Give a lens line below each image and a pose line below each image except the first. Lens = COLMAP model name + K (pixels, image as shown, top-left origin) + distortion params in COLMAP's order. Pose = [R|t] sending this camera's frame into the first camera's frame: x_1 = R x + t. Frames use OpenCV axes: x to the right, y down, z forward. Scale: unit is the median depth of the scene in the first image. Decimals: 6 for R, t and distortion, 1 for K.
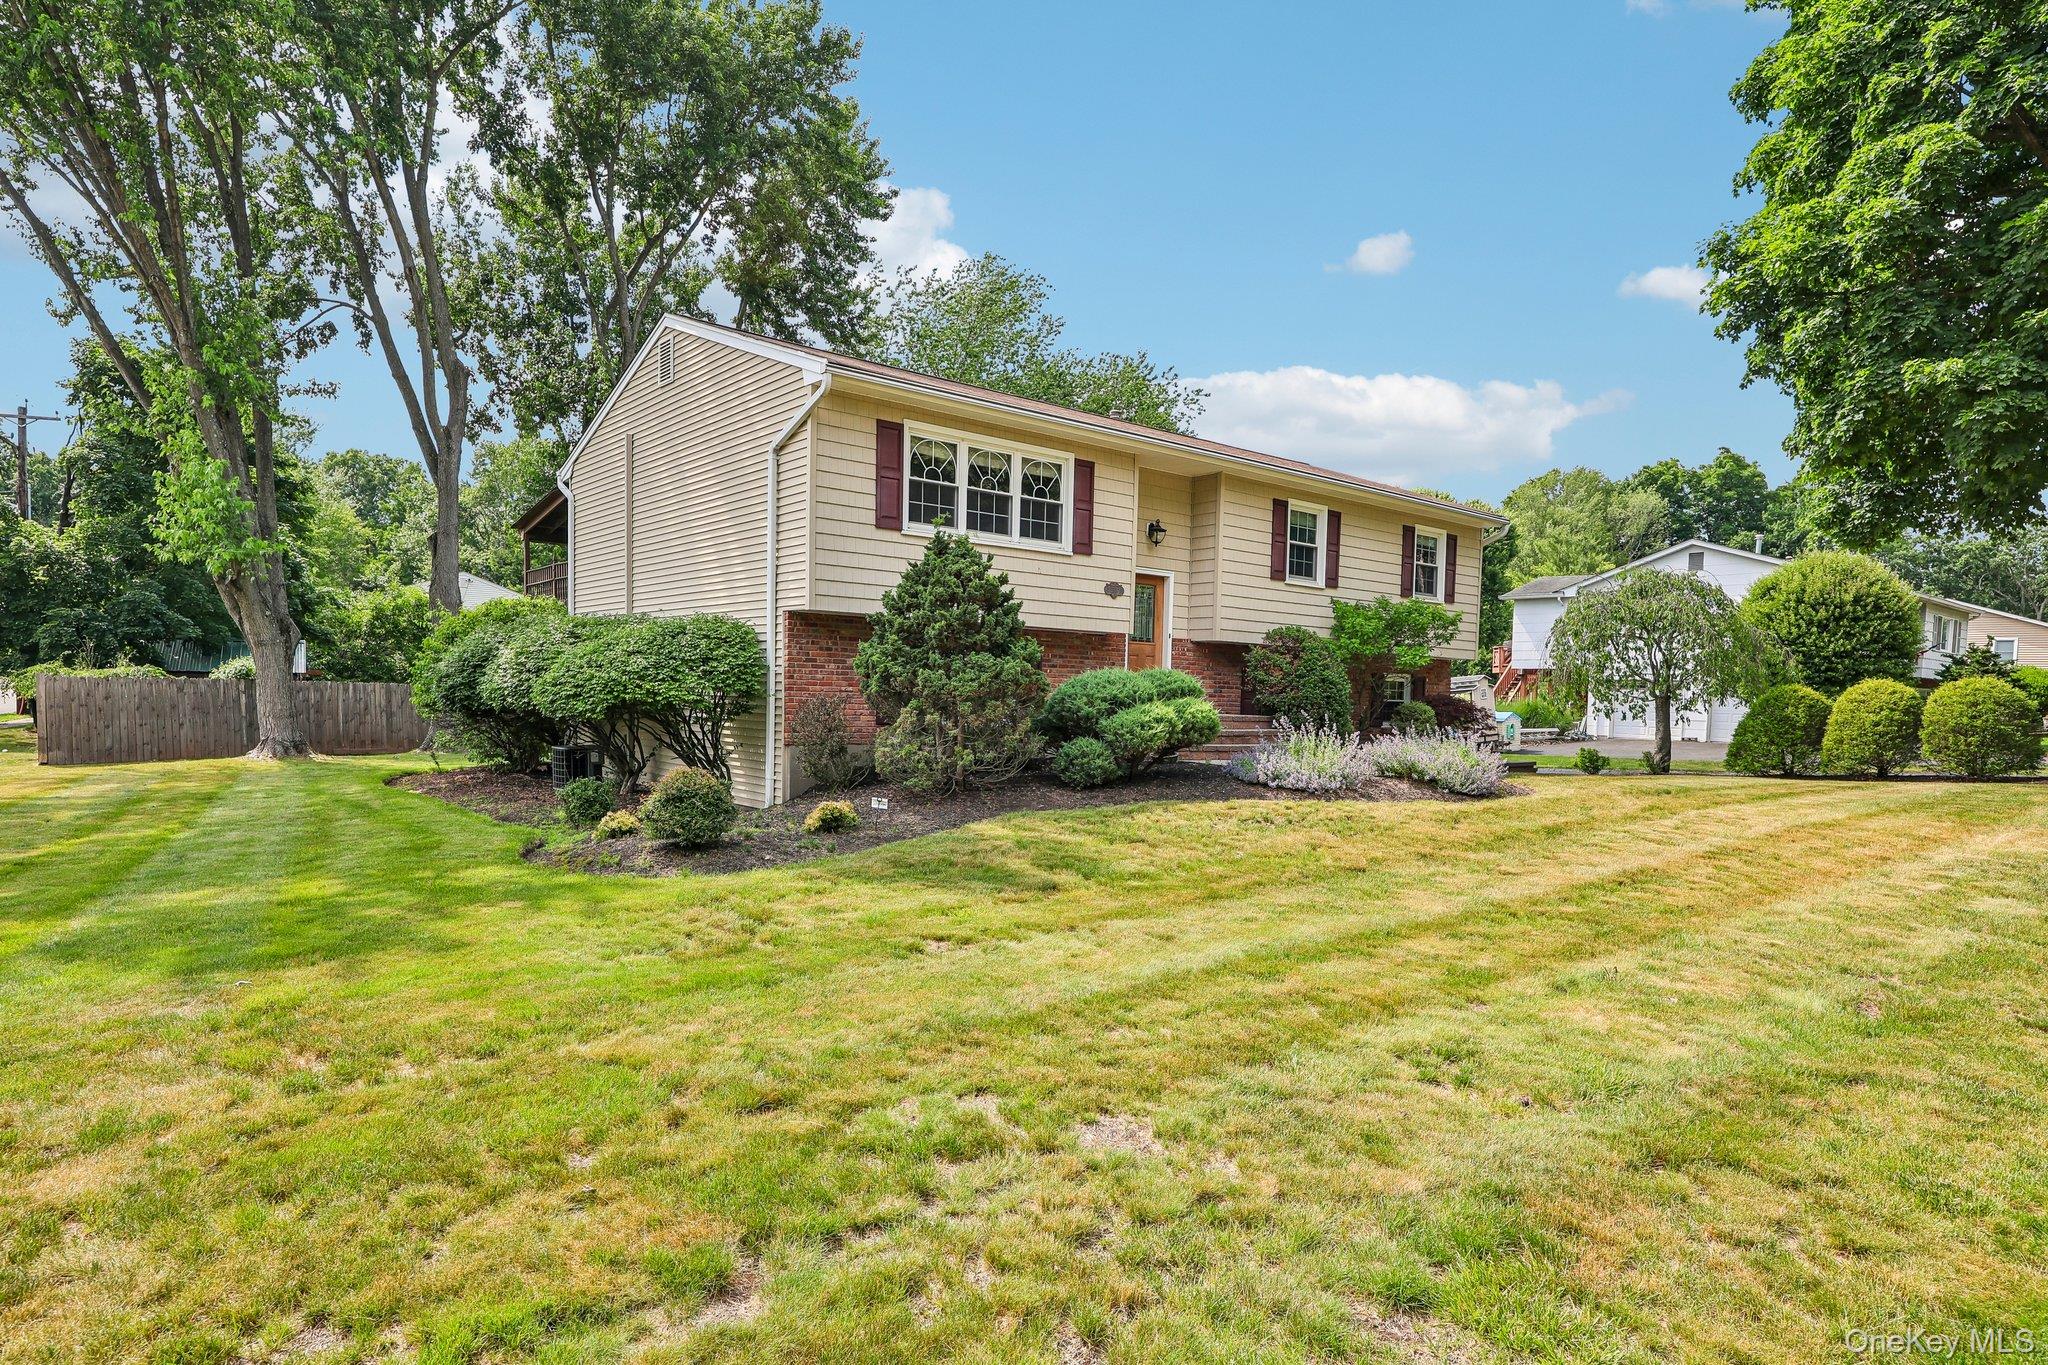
lens RADIAL K [[1185.3, 0, 1032.7], [0, 1185.3, 683.7], [0, 0, 1]] dist [-0.003258, -0.000139]
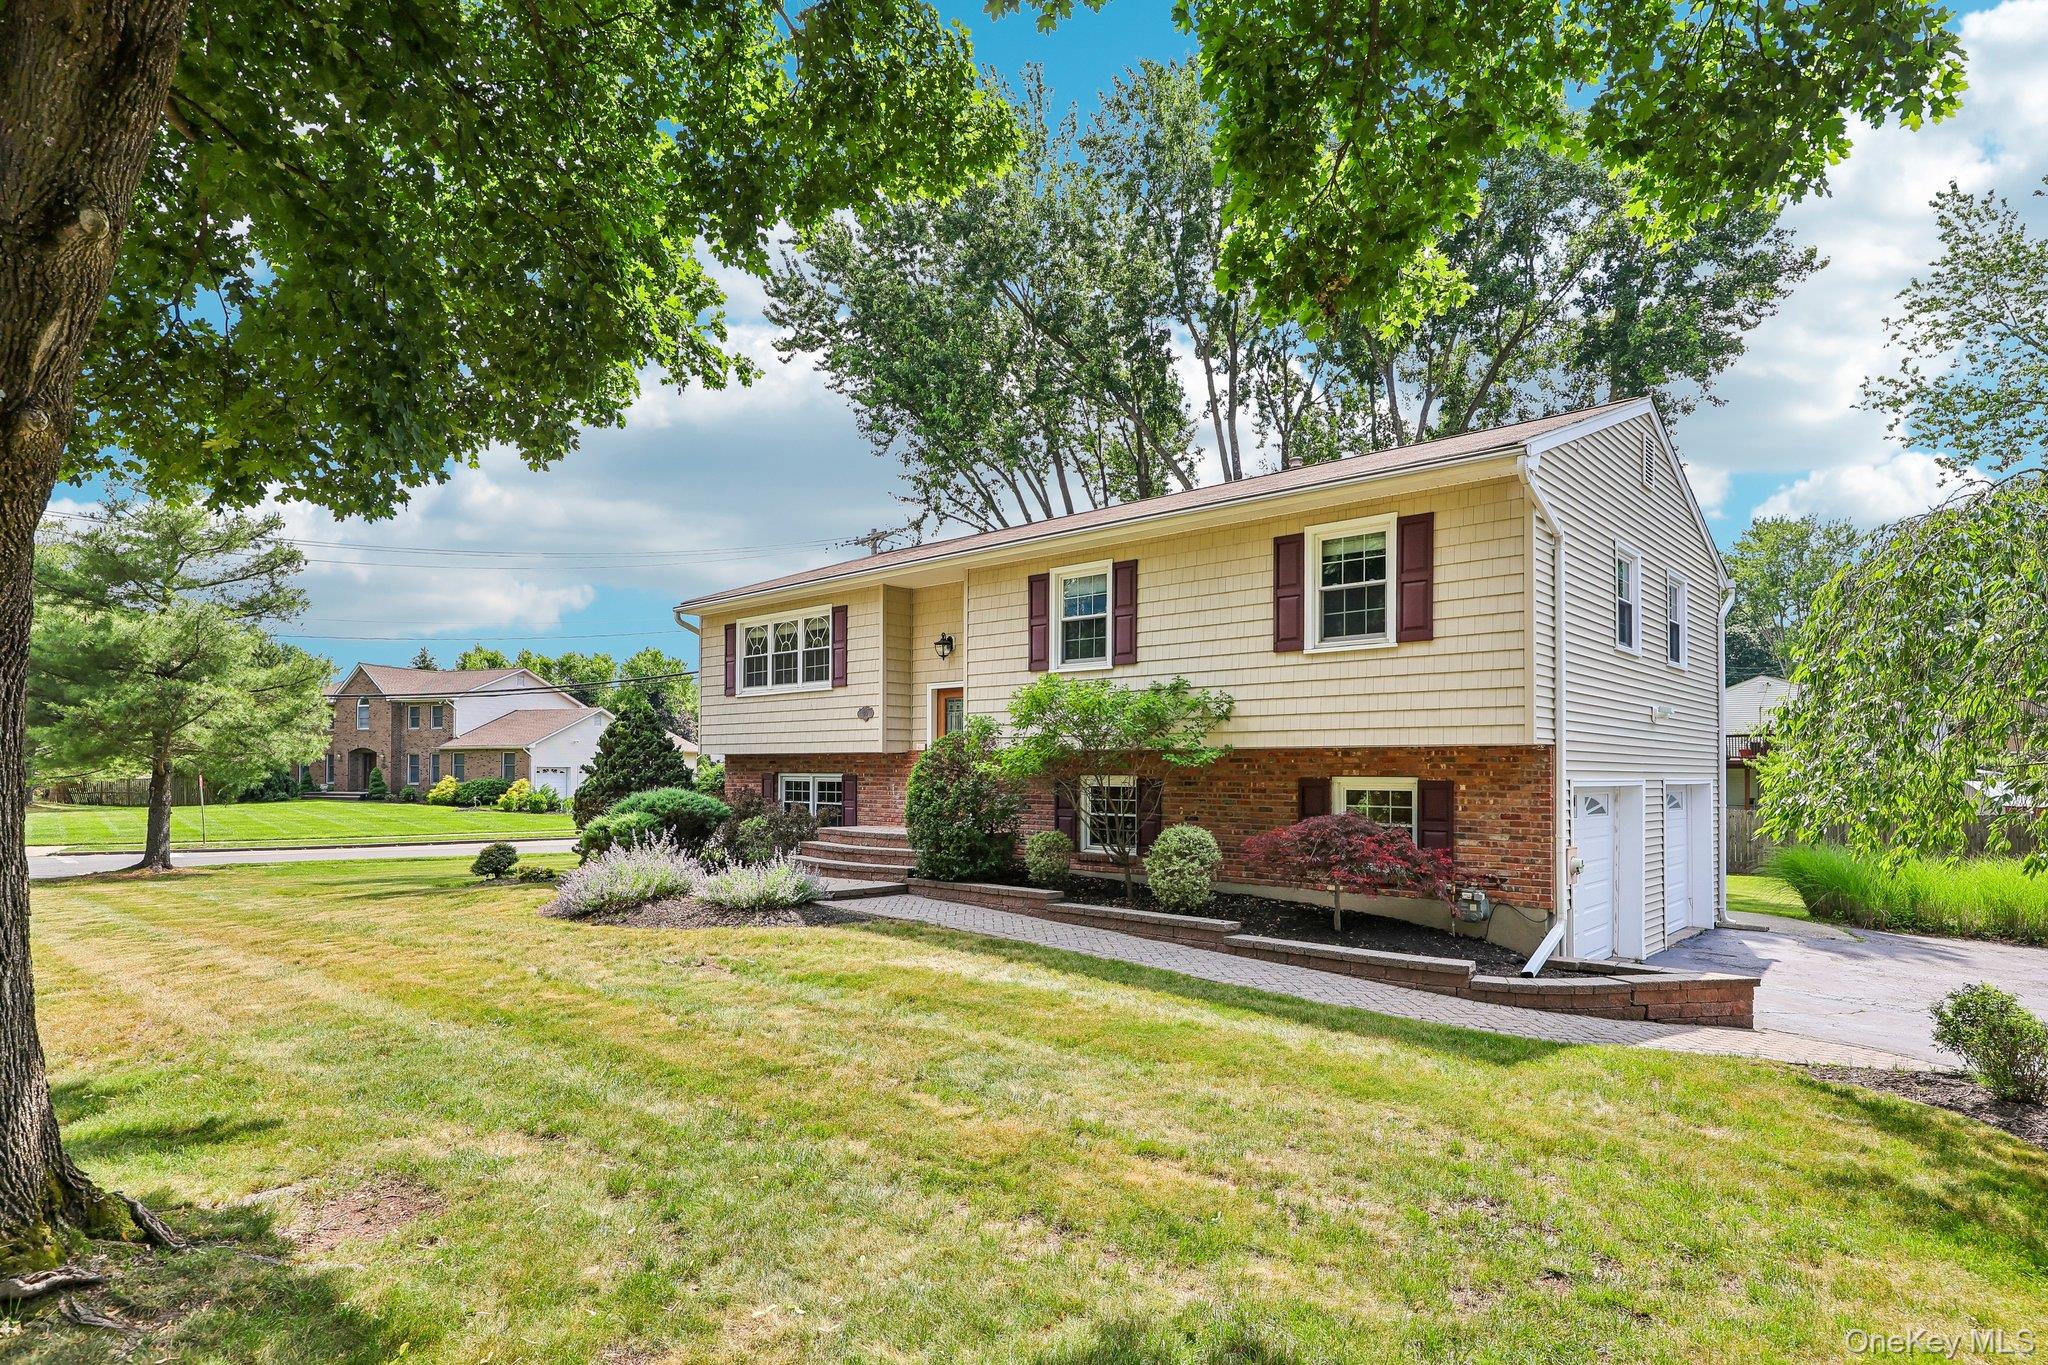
lens RADIAL K [[1072.2, 0, 1052.3], [0, 1072.2, 776.6], [0, 0, 1]] dist [-0.005176, -0.000727]
pose [[0.150598, -0.040464, -0.987767, 1.096232], [-0.010652, 0.999038, -0.042549, 0.020459], [0.988538, 0.016929, 0.150022, 1.042348]]
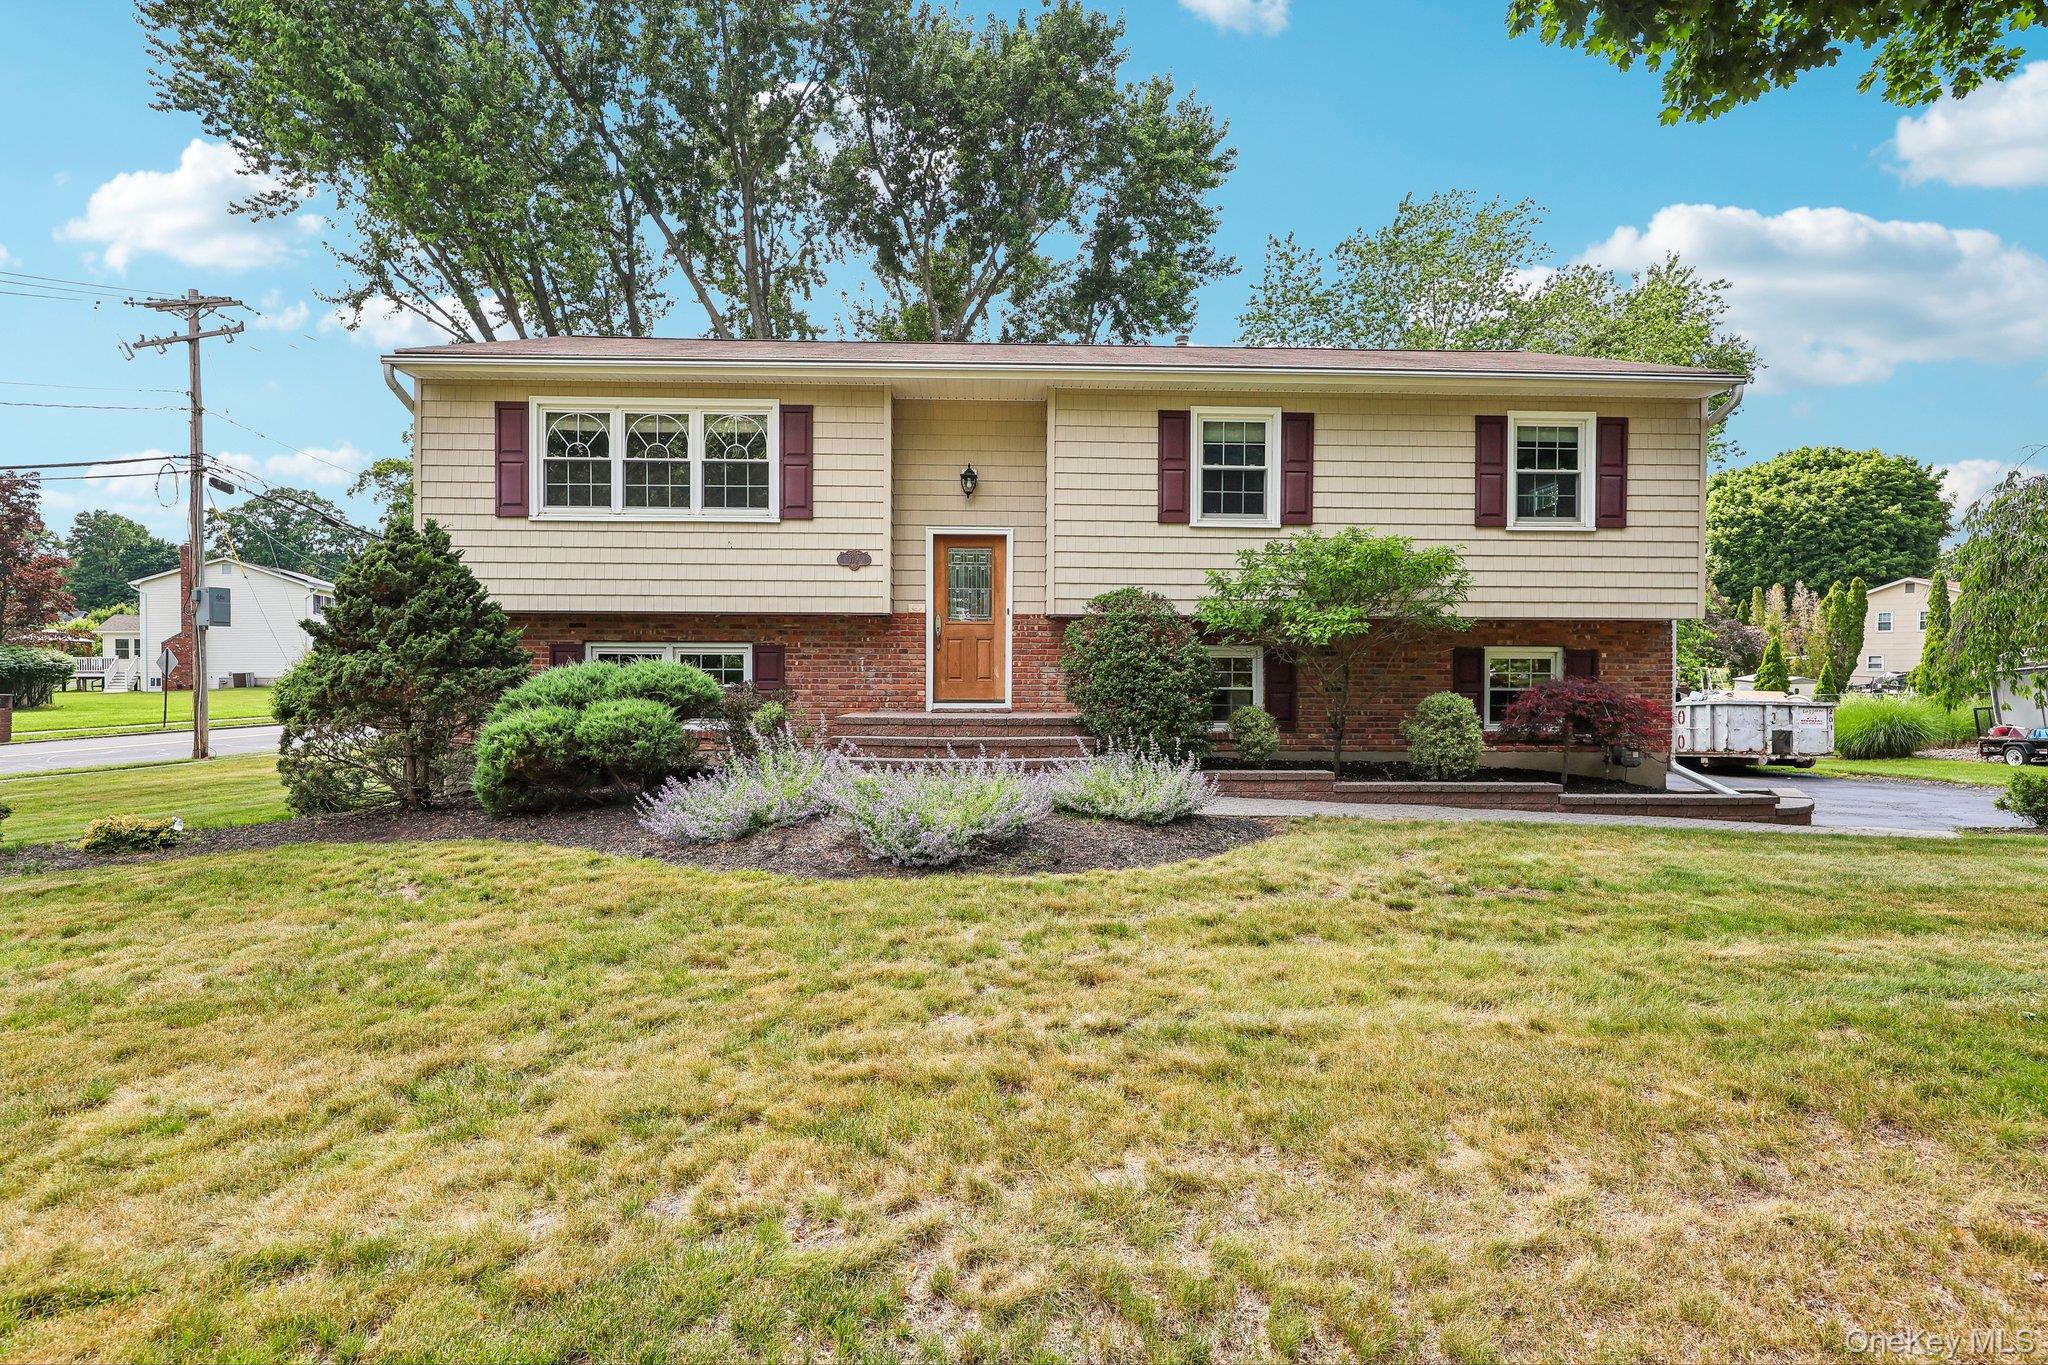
lens RADIAL K [[1072.2, 0, 1022.4], [0, 1072.2, 678.6], [0, 0, 1]] dist [-0.005176, -0.000727]
pose [[0.791988, -0.033303, -0.609628, 0.608893], [0.023444, 0.999434, -0.024140, 0.022184], [0.610086, 0.004827, 0.792320, 0.505151]]
